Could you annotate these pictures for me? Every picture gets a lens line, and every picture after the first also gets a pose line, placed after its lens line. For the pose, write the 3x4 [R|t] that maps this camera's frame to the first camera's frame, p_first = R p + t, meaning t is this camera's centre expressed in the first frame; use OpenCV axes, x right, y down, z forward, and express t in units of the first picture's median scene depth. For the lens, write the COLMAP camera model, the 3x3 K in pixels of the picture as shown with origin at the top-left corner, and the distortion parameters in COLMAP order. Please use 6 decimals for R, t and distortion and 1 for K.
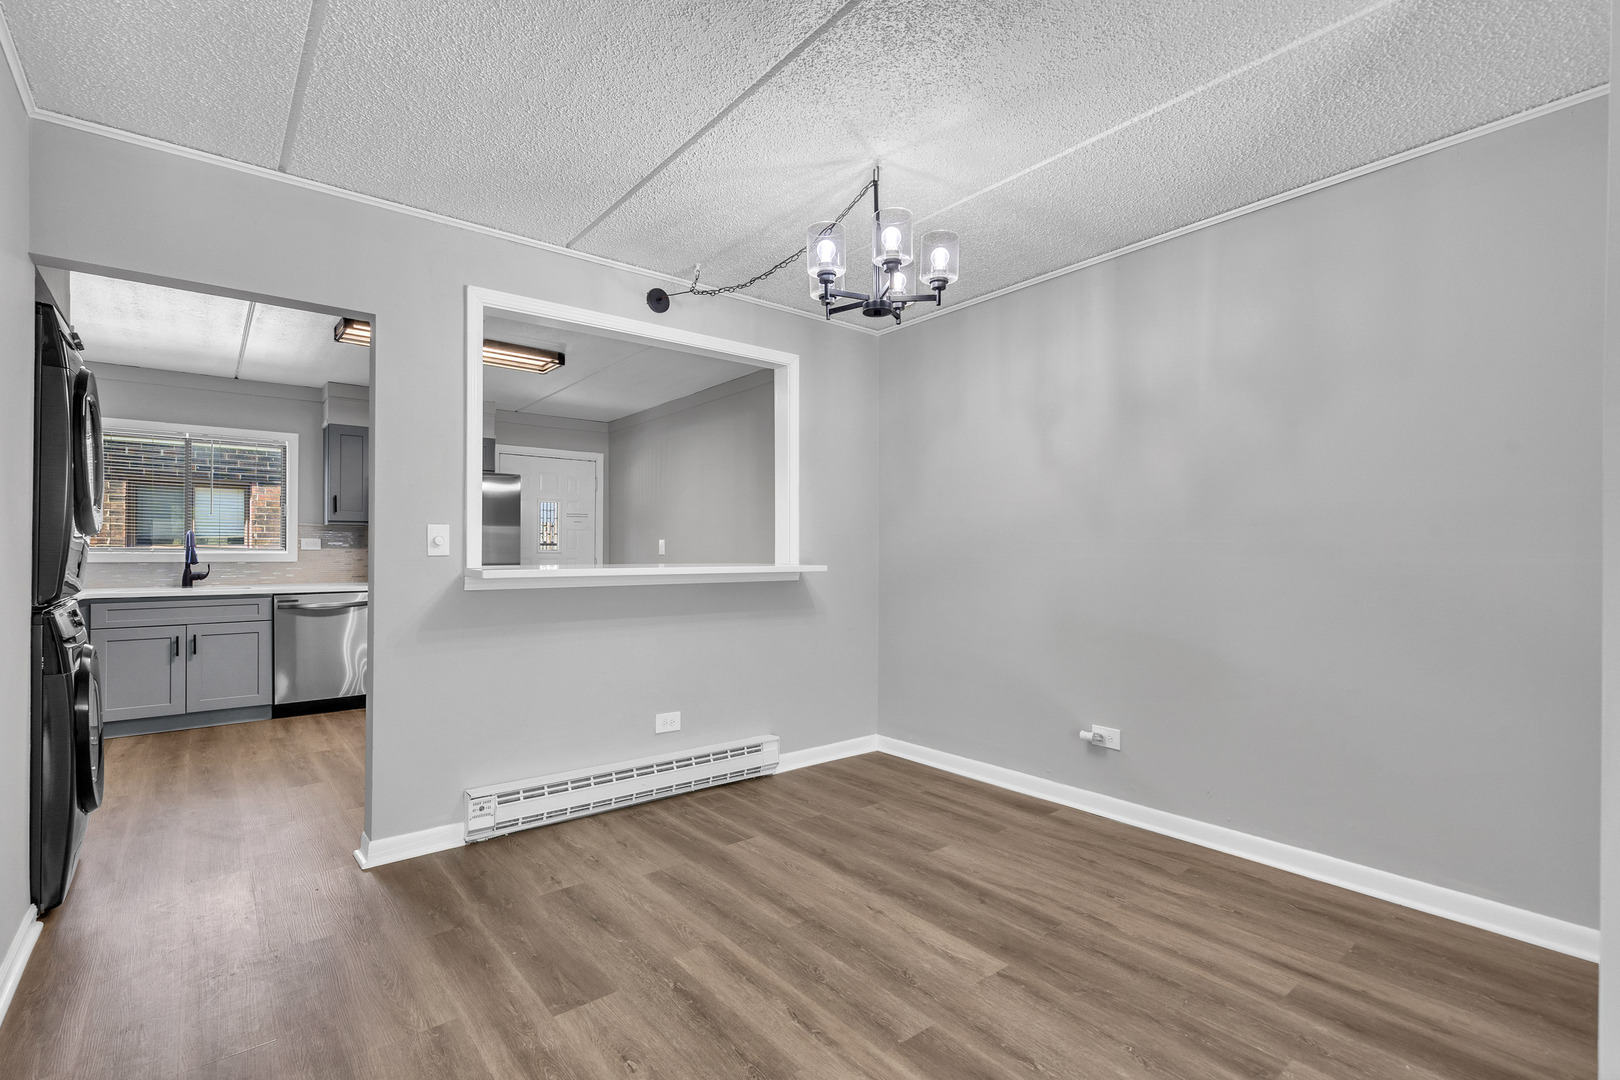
lens RADIAL K [[744.0, 0, 795.5], [0, 744.0, 546.0], [0, 0, 1]] dist [-0.005658, 0.002524]
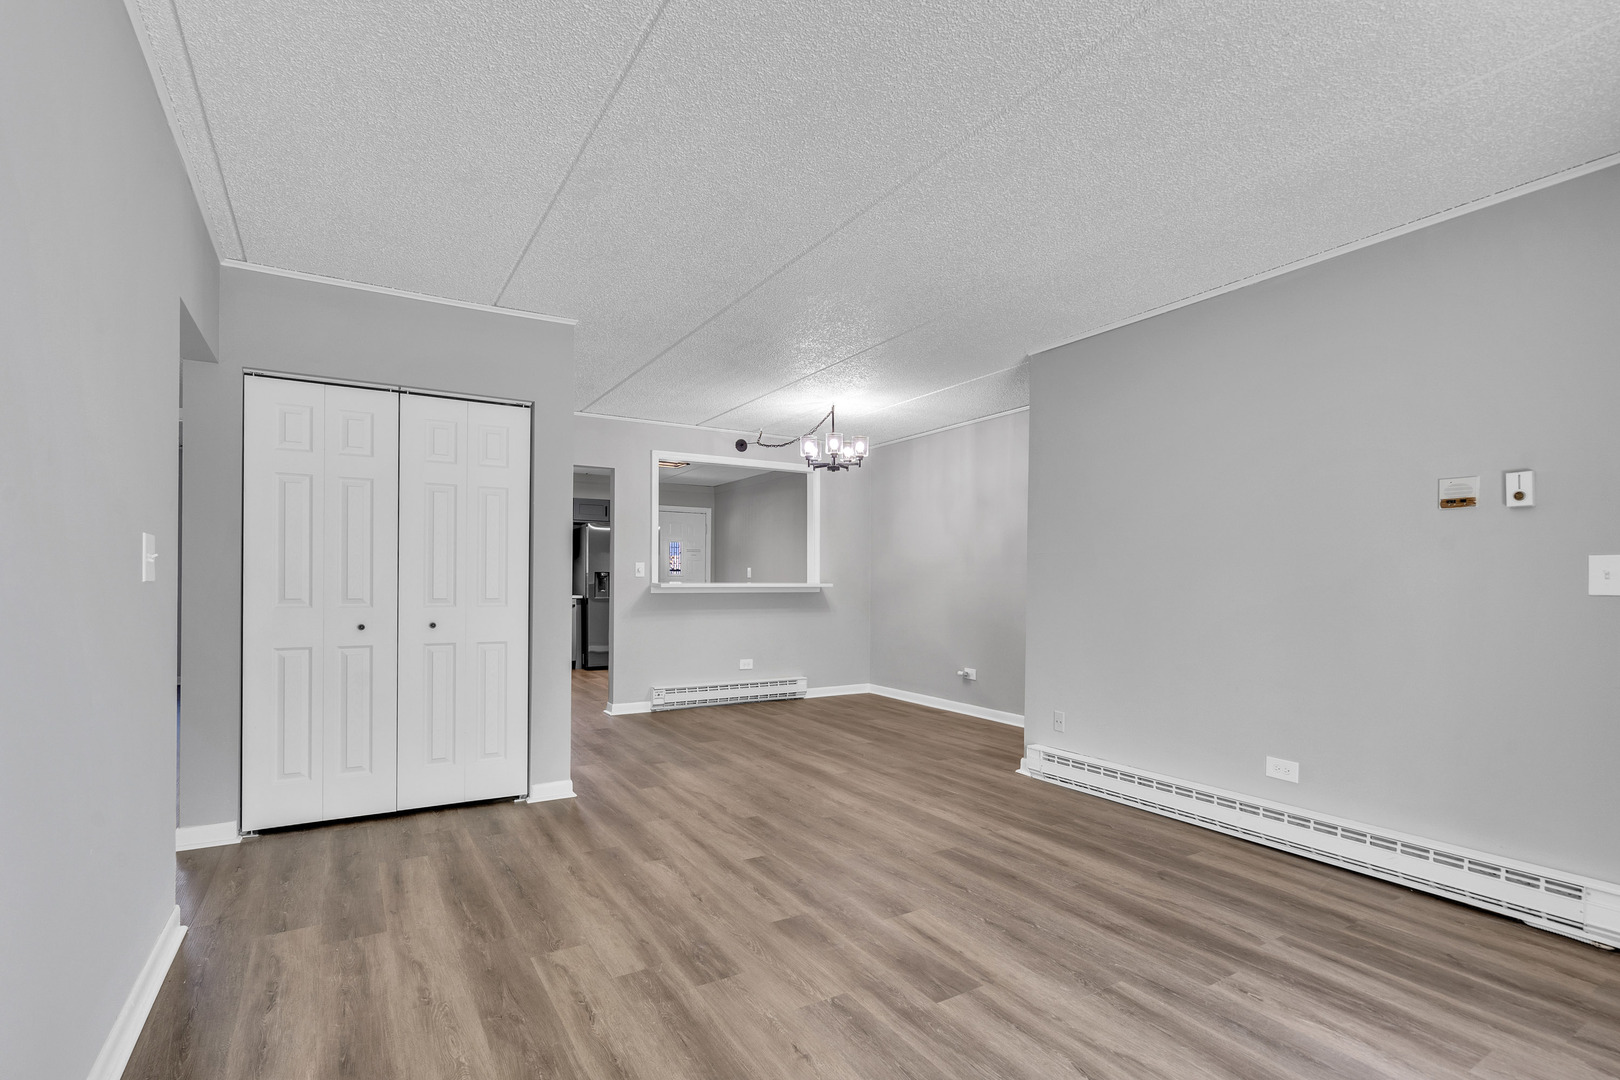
lens RADIAL K [[744.0, 0, 788.7], [0, 744.0, 593.7], [0, 0, 1]] dist [-0.005658, 0.002524]
pose [[0.989829, 0.008337, -0.142017, 0.185631], [-0.003896, 0.999496, 0.031520, -0.005613], [0.142208, -0.030646, 0.989362, -0.784089]]
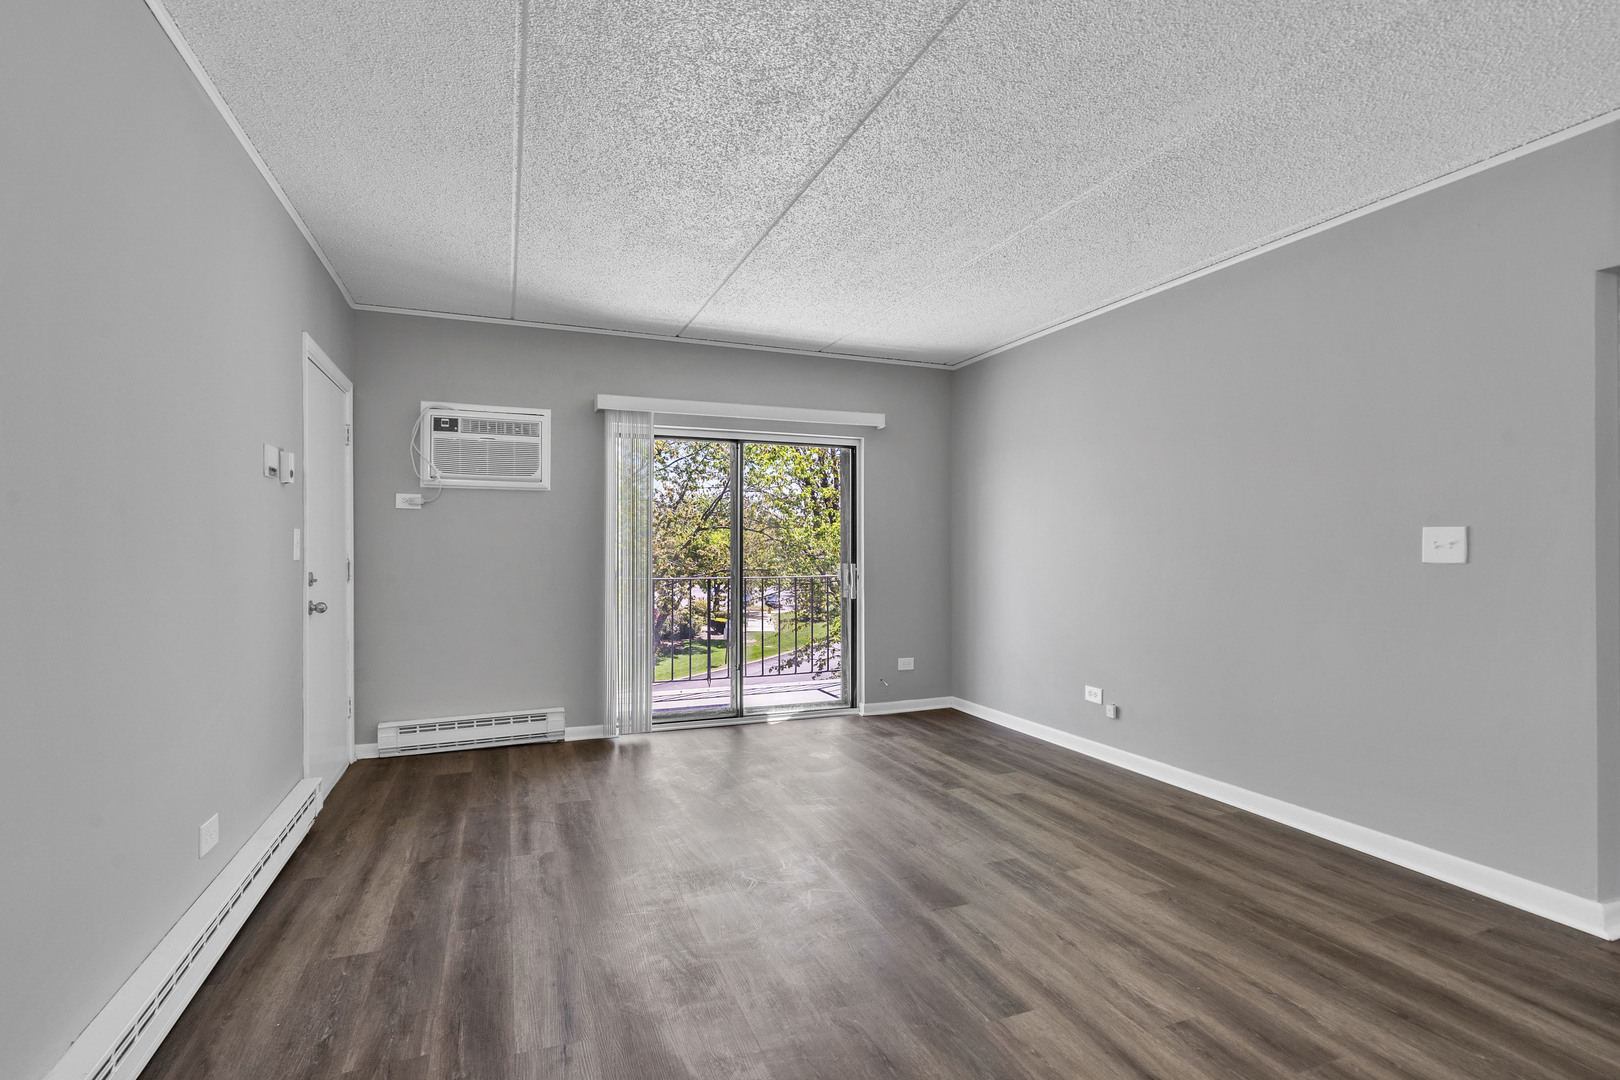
lens RADIAL K [[744.0, 0, 801.5], [0, 744.0, 545.8], [0, 0, 1]] dist [-0.005658, 0.002524]
pose [[-0.956248, -0.004779, 0.292519, 0.038595], [-0.008650, 0.999891, -0.011941, 0.001876], [-0.292430, -0.013949, -0.956185, 0.458404]]
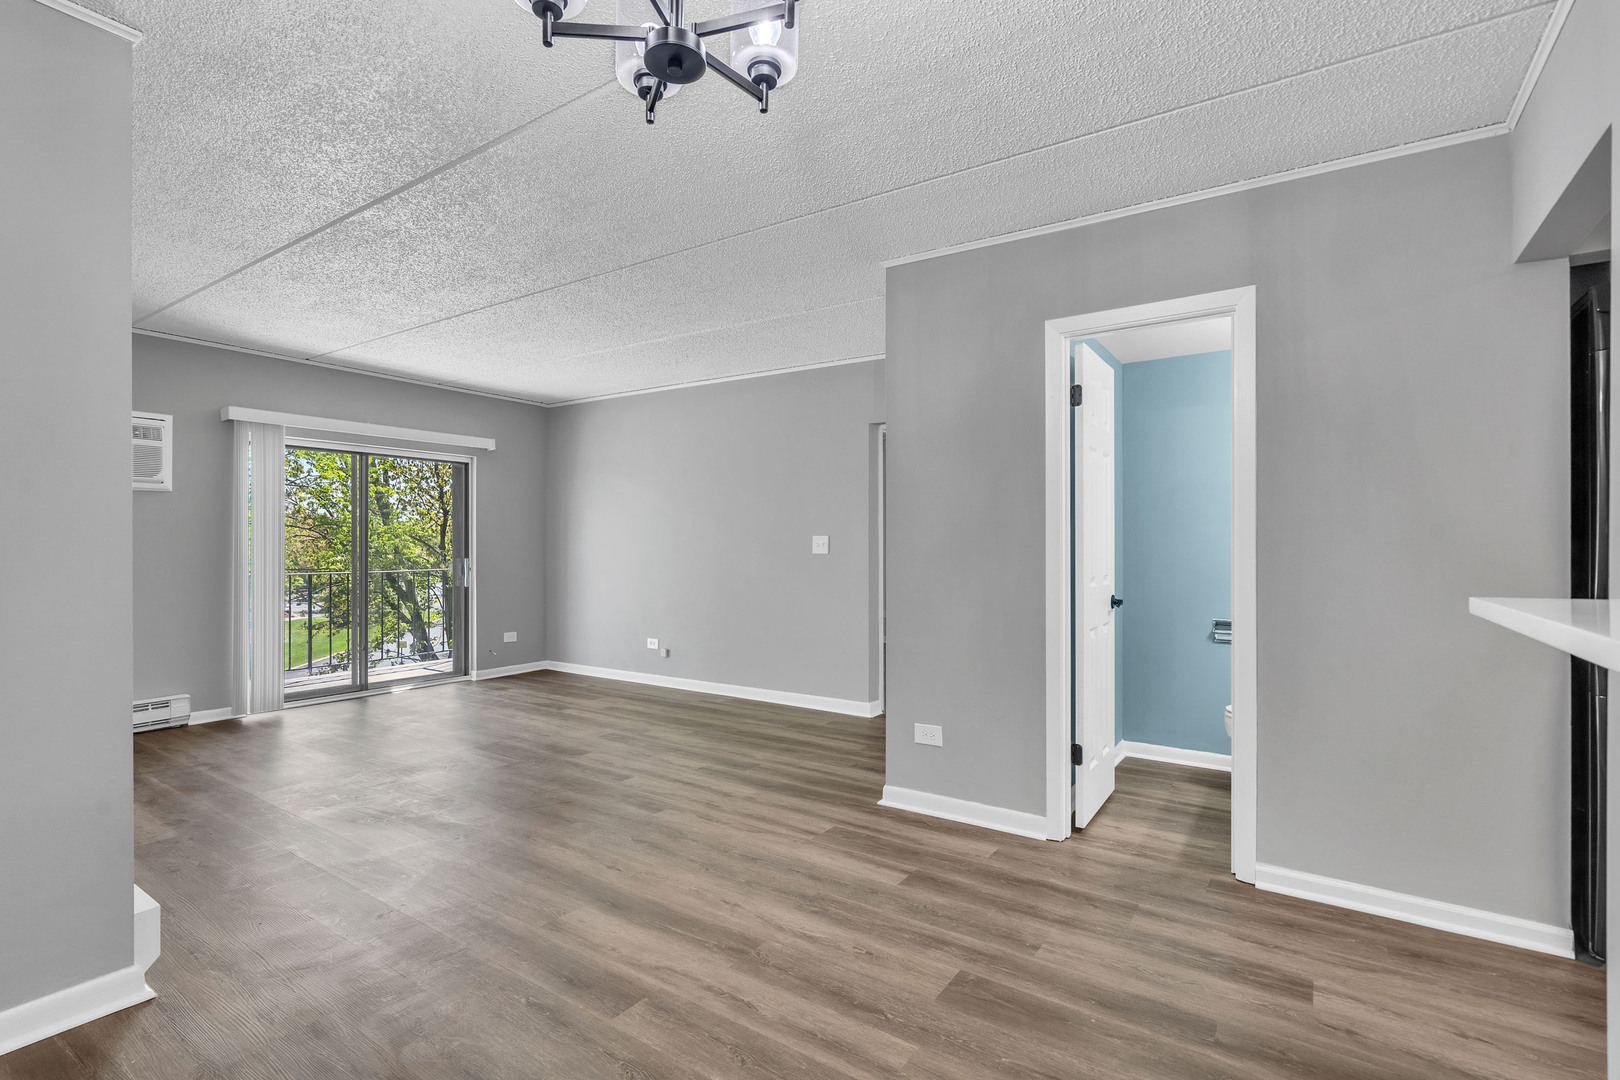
lens RADIAL K [[744.0, 0, 803.3], [0, 744.0, 547.0], [0, 0, 1]] dist [-0.005658, 0.002524]
pose [[-0.956391, -0.006394, -0.292020, 0.107285], [-0.003796, 0.999948, -0.009465, 0.004804], [0.292066, -0.007944, -0.956365, 0.936939]]
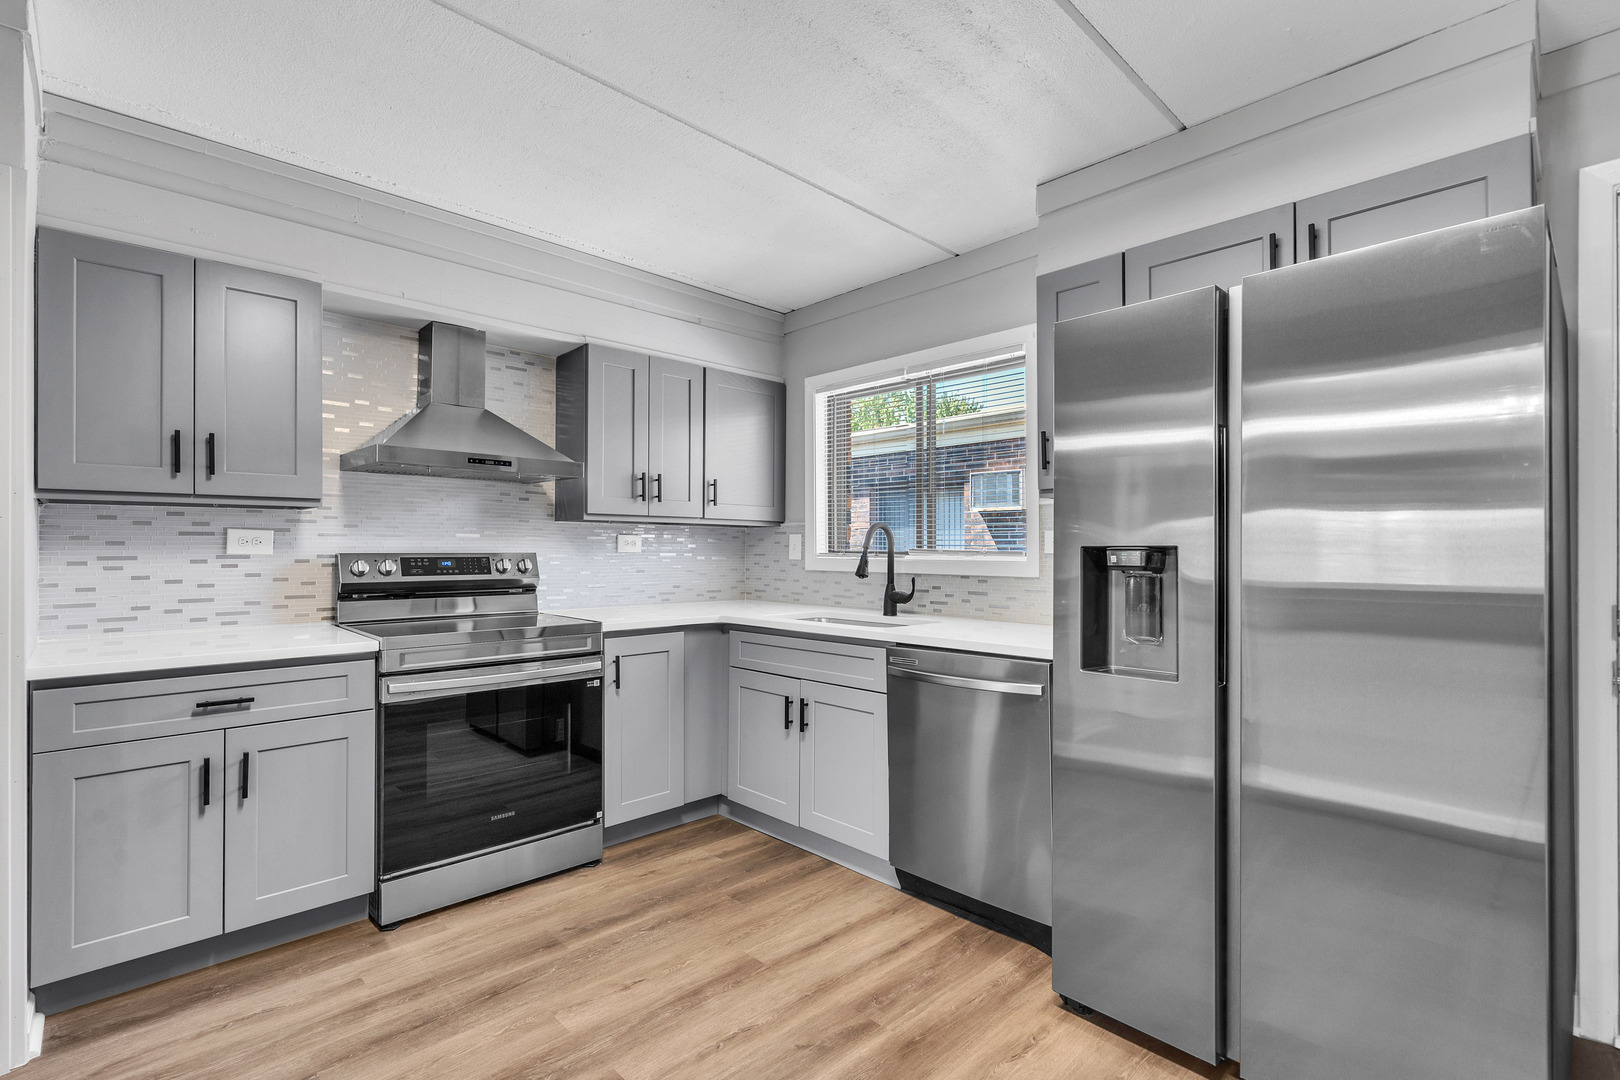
lens RADIAL K [[744.0, 0, 796.7], [0, 744.0, 544.8], [0, 0, 1]] dist [-0.005658, 0.002524]
pose [[0.081914, -0.009782, -0.996591, -0.262603], [0.008294, 0.999924, -0.009133, 0.002957], [0.996605, -0.007518, 0.081989, 1.153719]]
